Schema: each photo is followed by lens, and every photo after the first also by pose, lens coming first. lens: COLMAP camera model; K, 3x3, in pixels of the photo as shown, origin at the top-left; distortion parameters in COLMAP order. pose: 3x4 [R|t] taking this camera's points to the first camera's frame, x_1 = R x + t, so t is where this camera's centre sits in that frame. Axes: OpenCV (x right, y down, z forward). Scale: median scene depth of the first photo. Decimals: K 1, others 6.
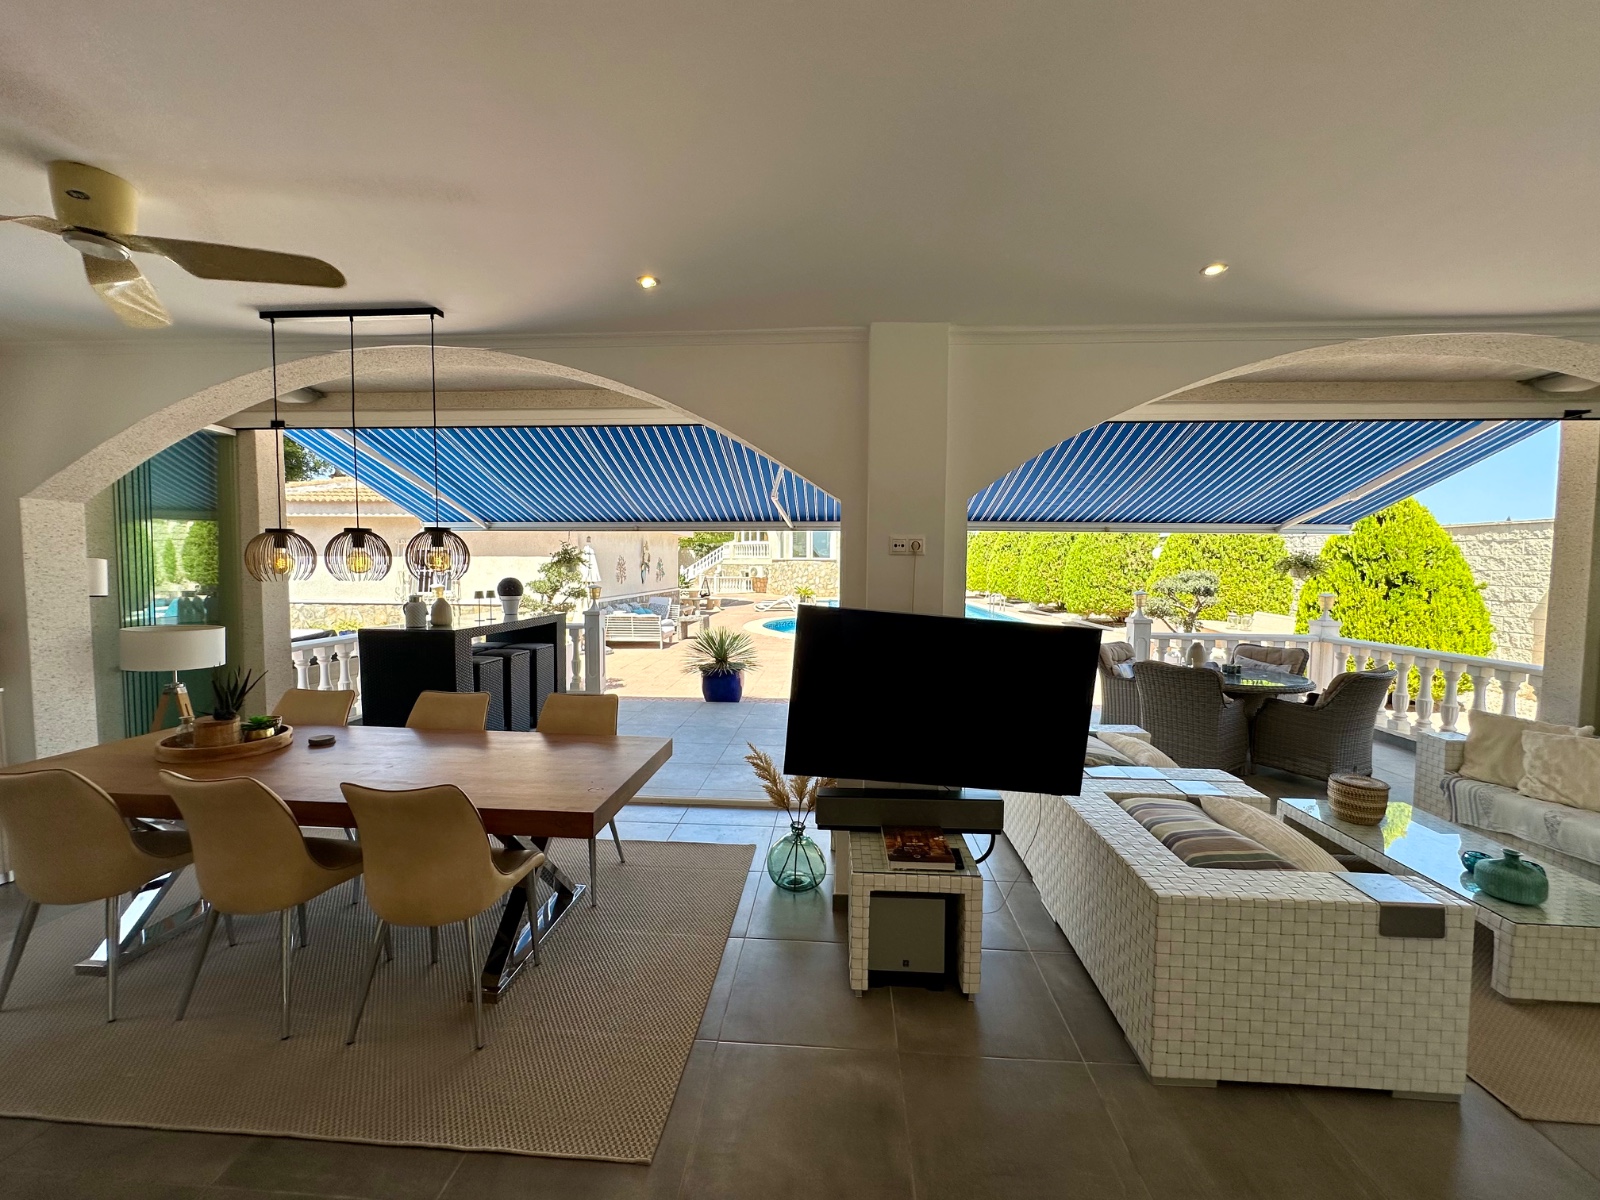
lens RADIAL K [[642.3, 0, 793.0], [0, 642.3, 601.8], [0, 0, 1]] dist [-0.005847, 0.001383]
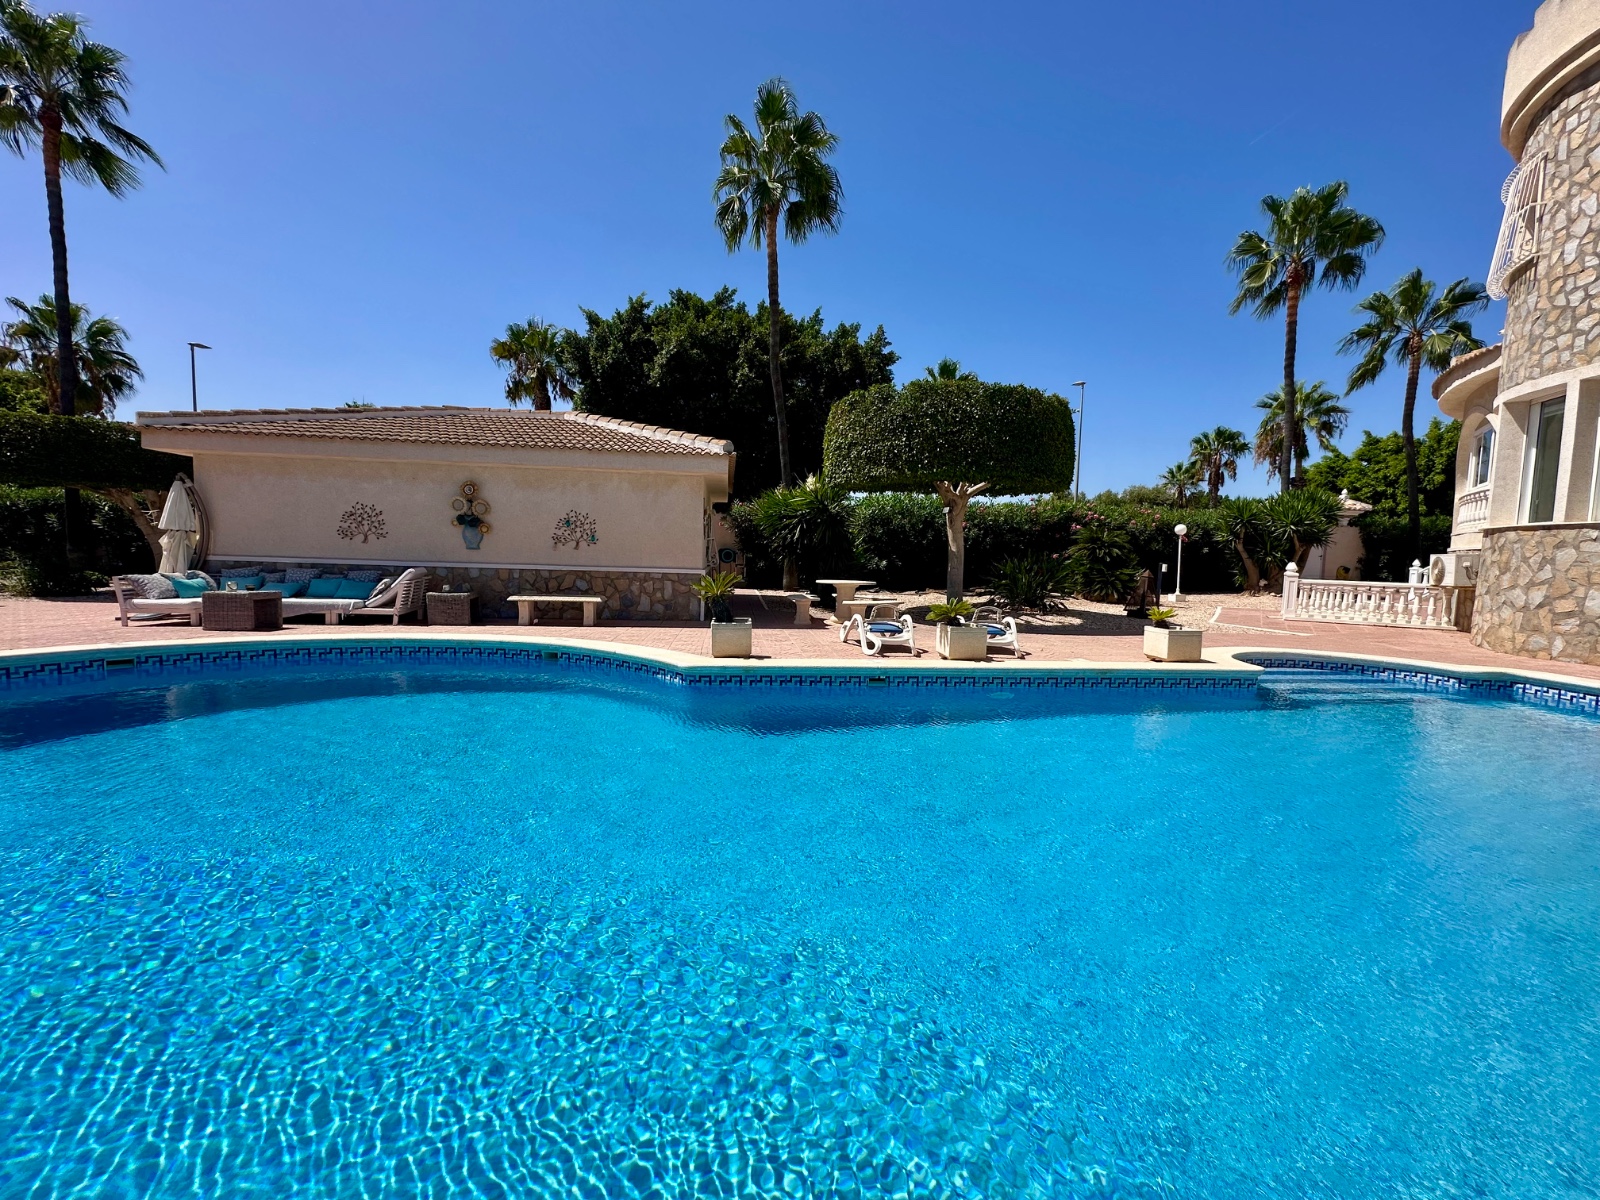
lens RADIAL K [[642.3, 0, 792.8], [0, 642.3, 604.5], [0, 0, 1]] dist [-0.005847, 0.001383]
pose [[0.174119, 0.074403, -0.981910, 0.969041], [-0.084872, 0.994565, 0.060312, -0.082894], [0.981060, 0.072835, 0.179487, 2.574068]]
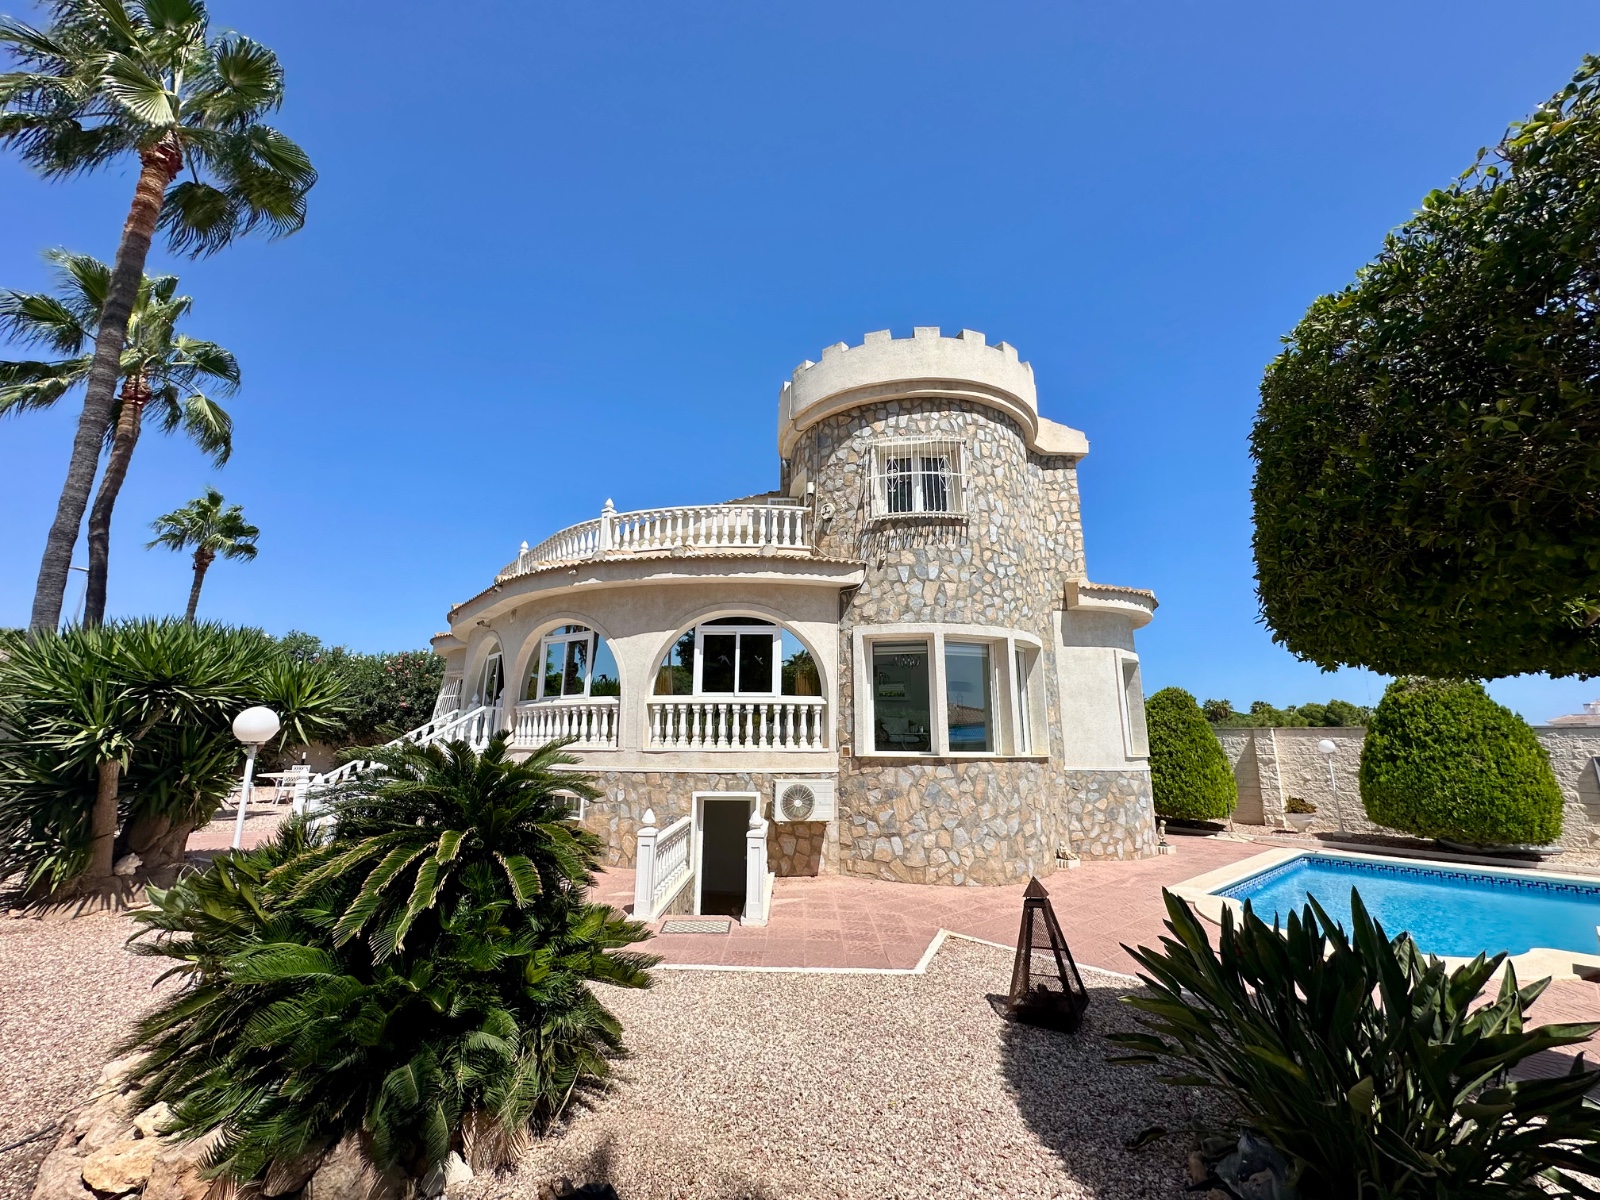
lens RADIAL K [[642.3, 0, 799.8], [0, 642.3, 600.8], [0, 0, 1]] dist [-0.005847, 0.001383]
pose [[0.704115, 0.150001, 0.694062, -1.170500], [0.040305, 0.967415, -0.249967, -0.268519], [-0.708941, 0.203980, 0.675126, 3.444038]]
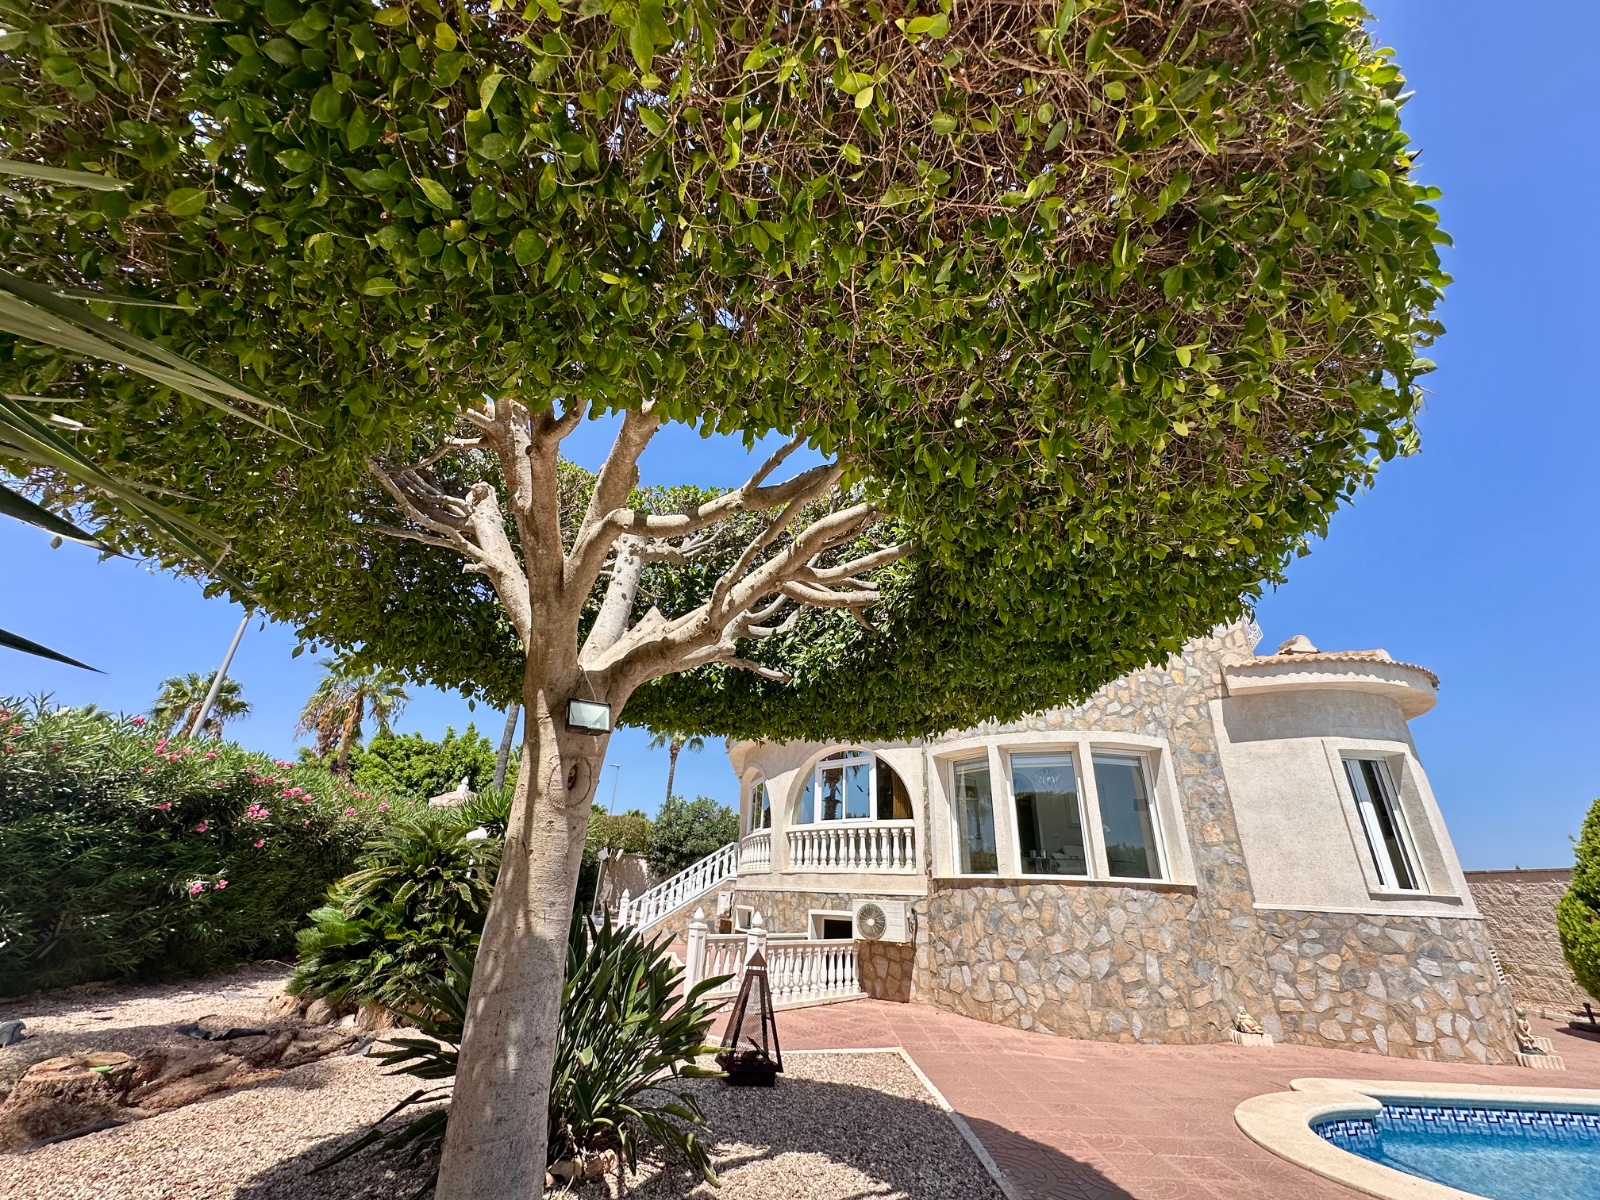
lens RADIAL K [[642.3, 0, 803.1], [0, 642.3, 606.7], [0, 0, 1]] dist [-0.005847, 0.001383]
pose [[0.995207, 0.067270, 0.070977, -0.538956], [-0.026653, 0.884922, -0.464976, -0.158344], [-0.094088, 0.460855, 0.882474, 2.916289]]
